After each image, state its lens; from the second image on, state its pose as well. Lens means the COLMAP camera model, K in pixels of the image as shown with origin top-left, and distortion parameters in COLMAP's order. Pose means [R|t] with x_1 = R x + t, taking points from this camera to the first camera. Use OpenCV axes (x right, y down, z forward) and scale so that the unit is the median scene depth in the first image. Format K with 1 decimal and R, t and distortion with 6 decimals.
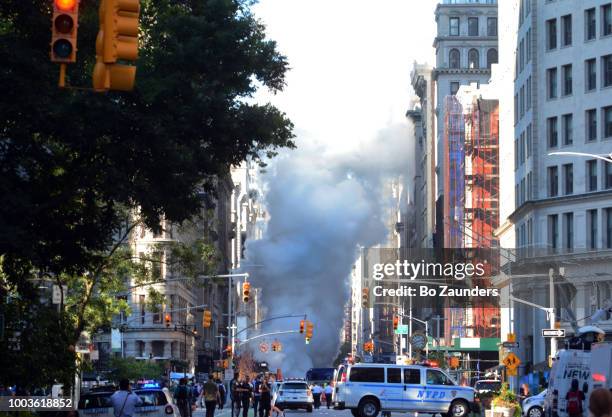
lens RADIAL K [[2043.1, 0, 306.0], [0, 2043.1, 208.5], [0, 0, 1]] dist [-0.084114, -1.691696]
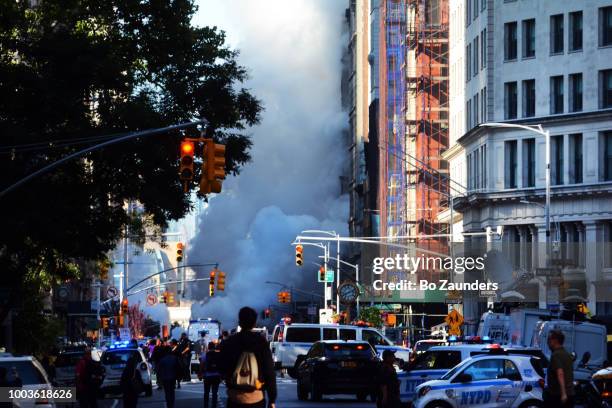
lens RADIAL K [[1755.1, 0, 306.0], [0, 1755.1, 204.0], [0, 0, 1]] dist [0.116716, 0.889337]
pose [[0.999672, 0.001129, 0.025573, 0.021074], [-0.001290, 0.999980, 0.006250, 0.026450], [-0.025565, -0.006281, 0.999653, 0.310875]]
